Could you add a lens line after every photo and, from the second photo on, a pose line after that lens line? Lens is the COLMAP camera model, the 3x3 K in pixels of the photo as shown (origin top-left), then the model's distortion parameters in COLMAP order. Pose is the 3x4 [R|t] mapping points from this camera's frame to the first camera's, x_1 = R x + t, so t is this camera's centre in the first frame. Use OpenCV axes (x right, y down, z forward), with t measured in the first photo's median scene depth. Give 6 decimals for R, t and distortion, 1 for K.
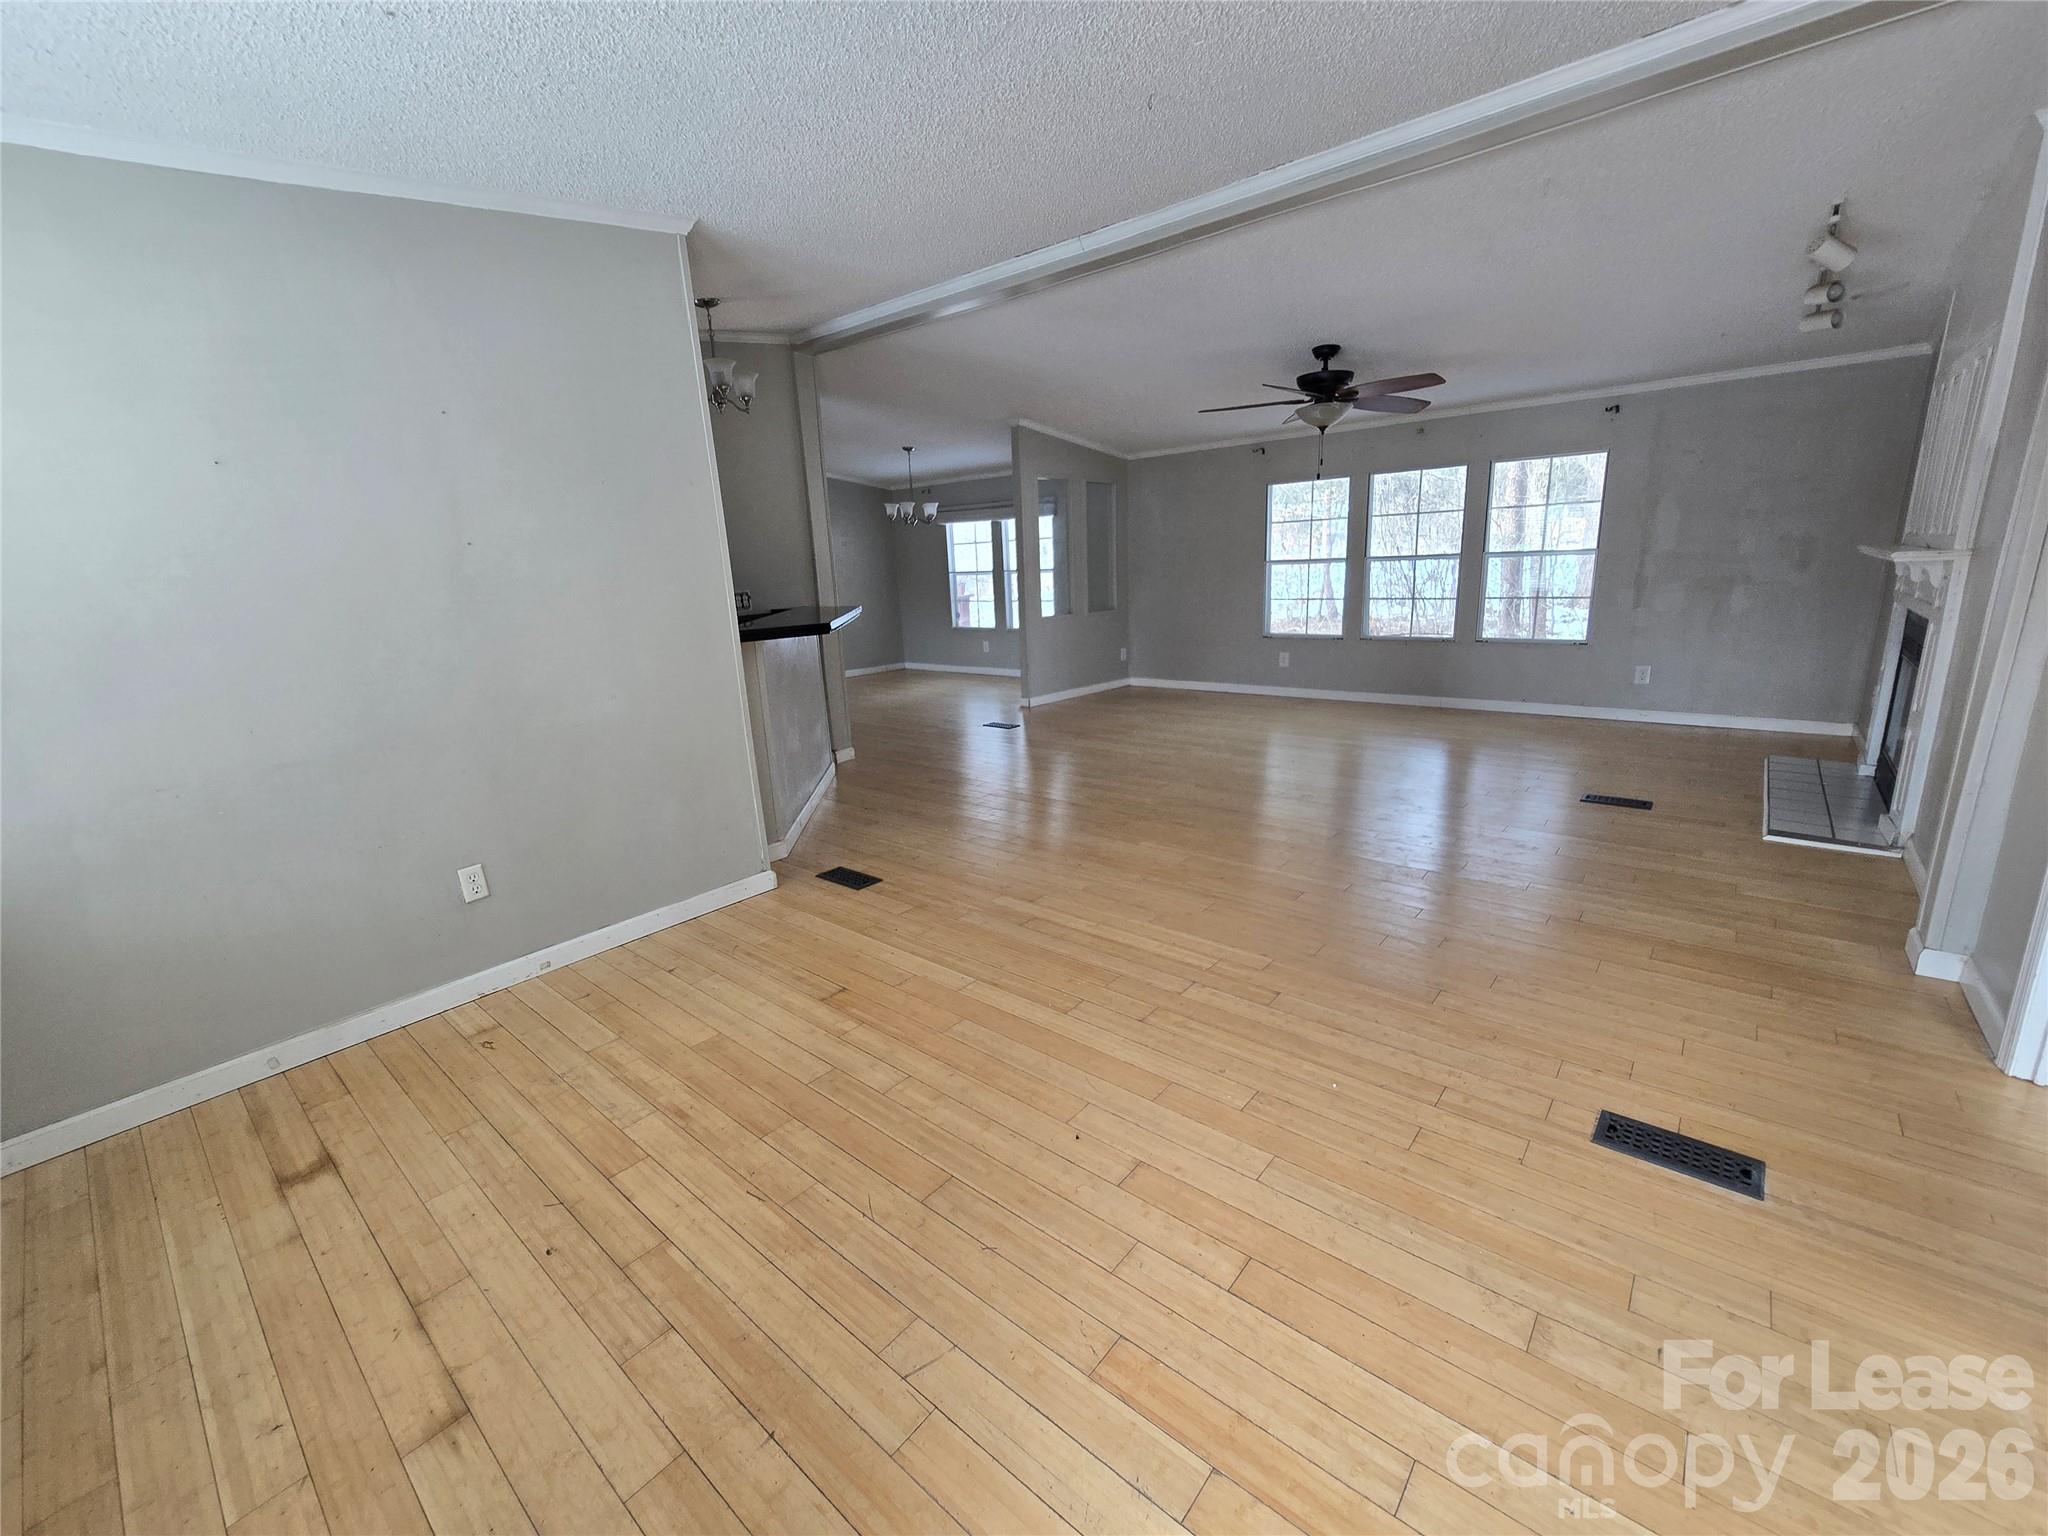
lens RADIAL K [[833.7, 0, 1024.0], [0, 833.7, 768.0], [0, 0, 1]] dist [-0.000348, -0.000062]
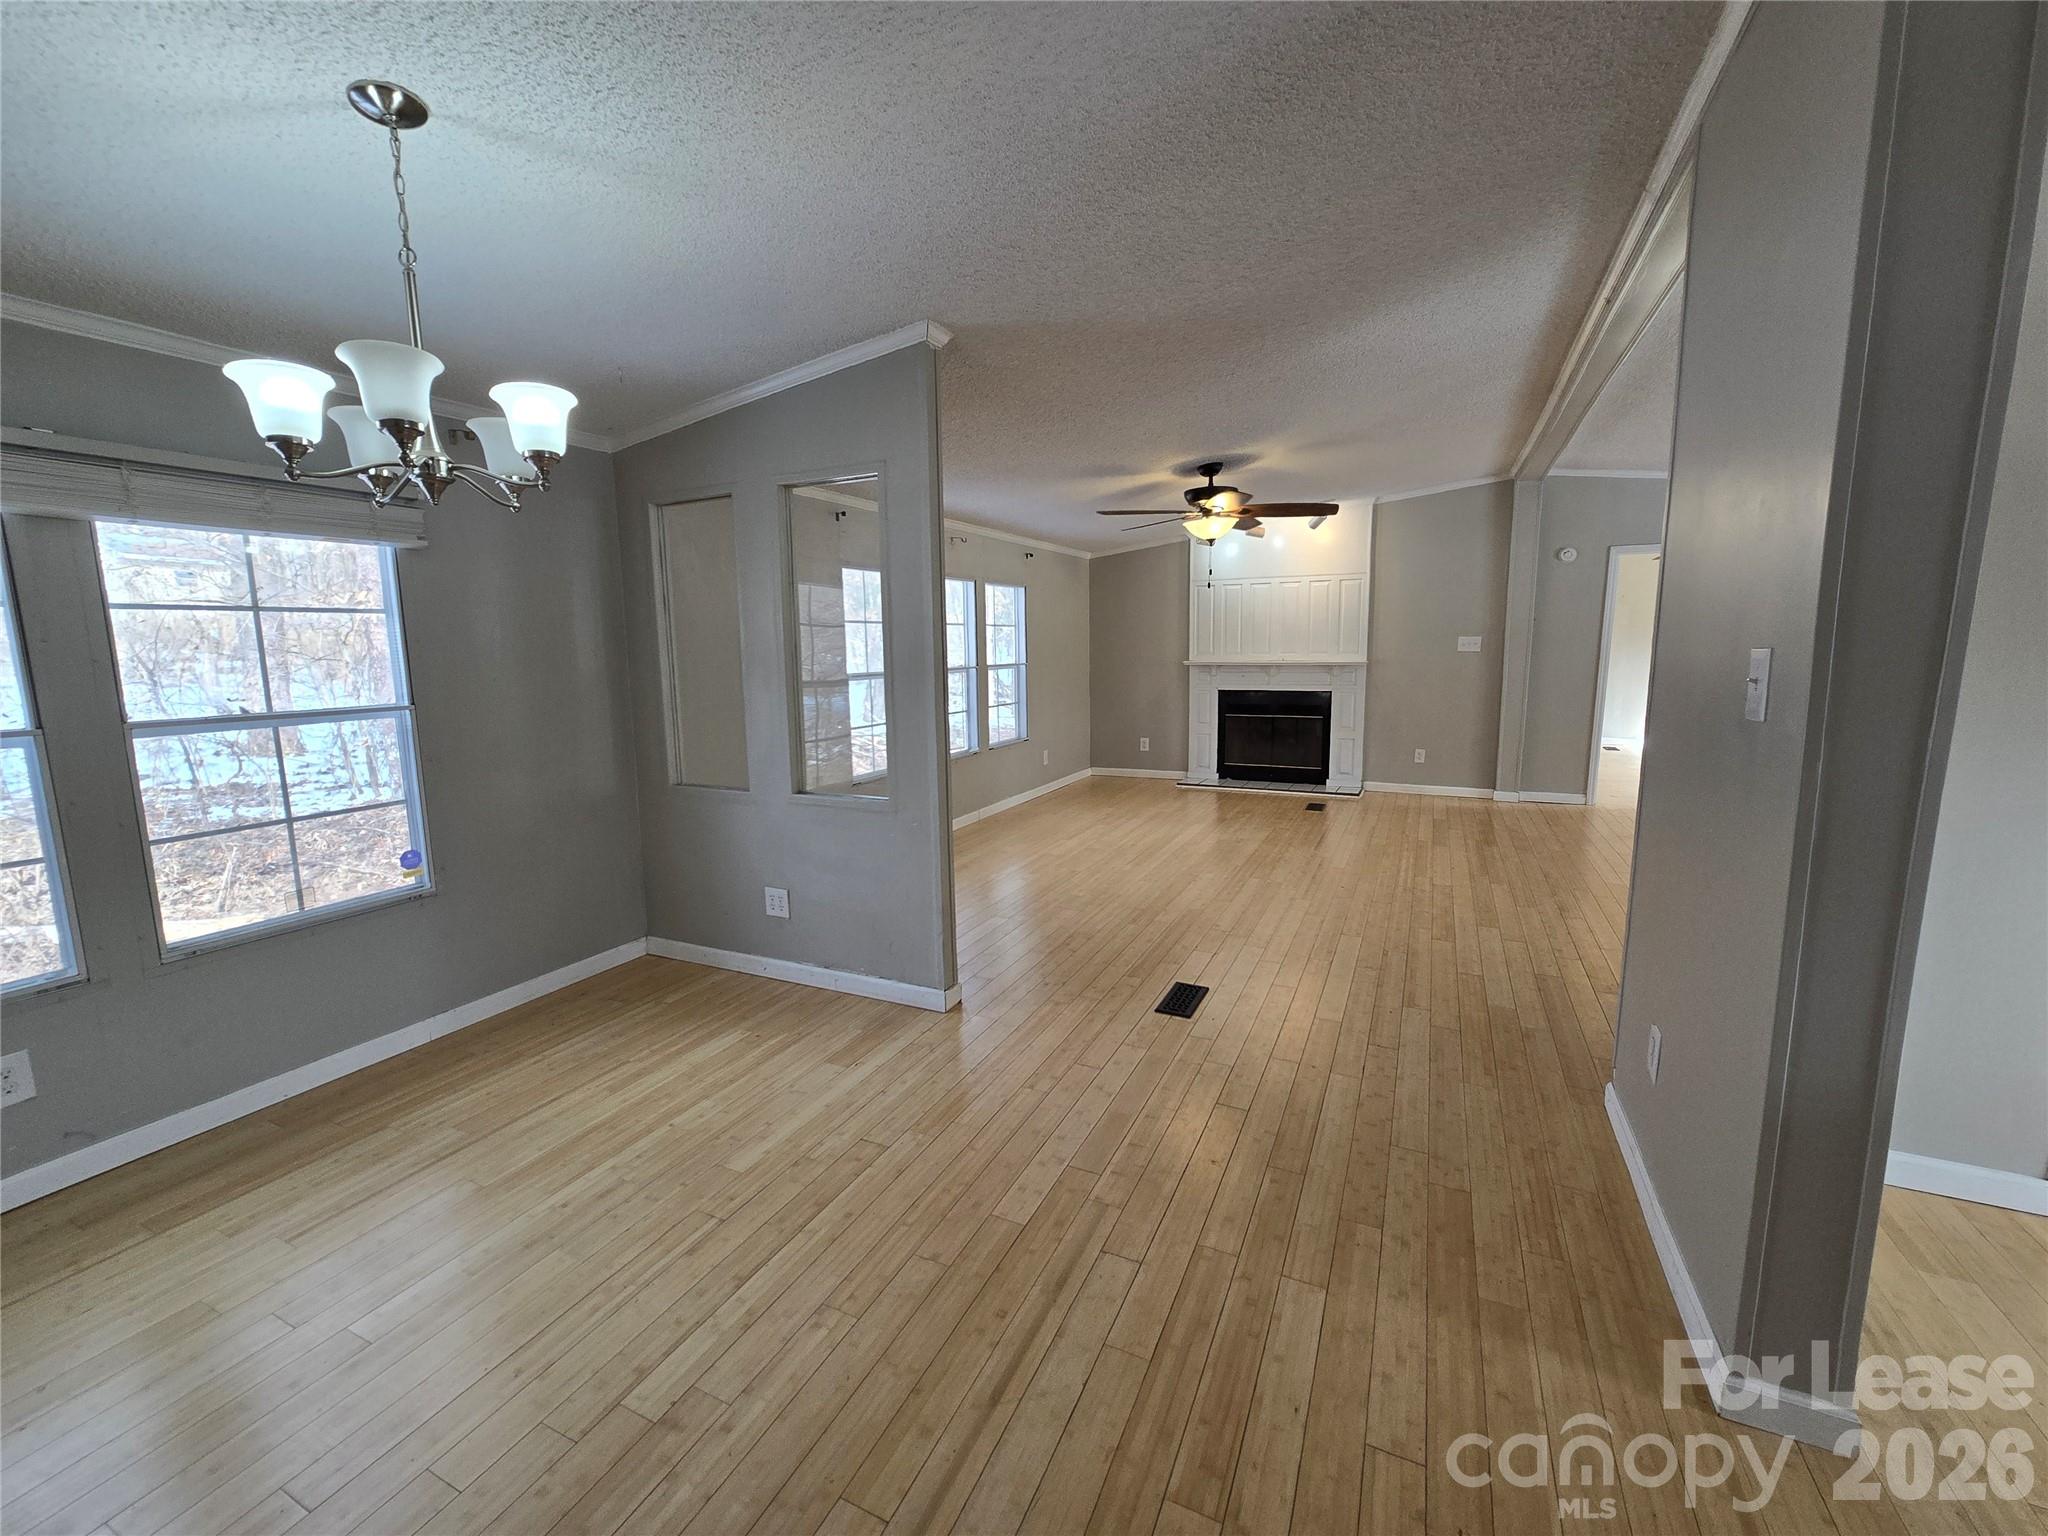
lens RADIAL K [[833.7, 0, 1024.0], [0, 833.7, 768.0], [0, 0, 1]] dist [-0.000348, -0.000062]
pose [[-0.251686, -0.080944, 0.964418, -0.505462], [0.267103, 0.951984, 0.149607, -0.272628], [-0.930220, 0.295254, -0.217981, 1.201228]]
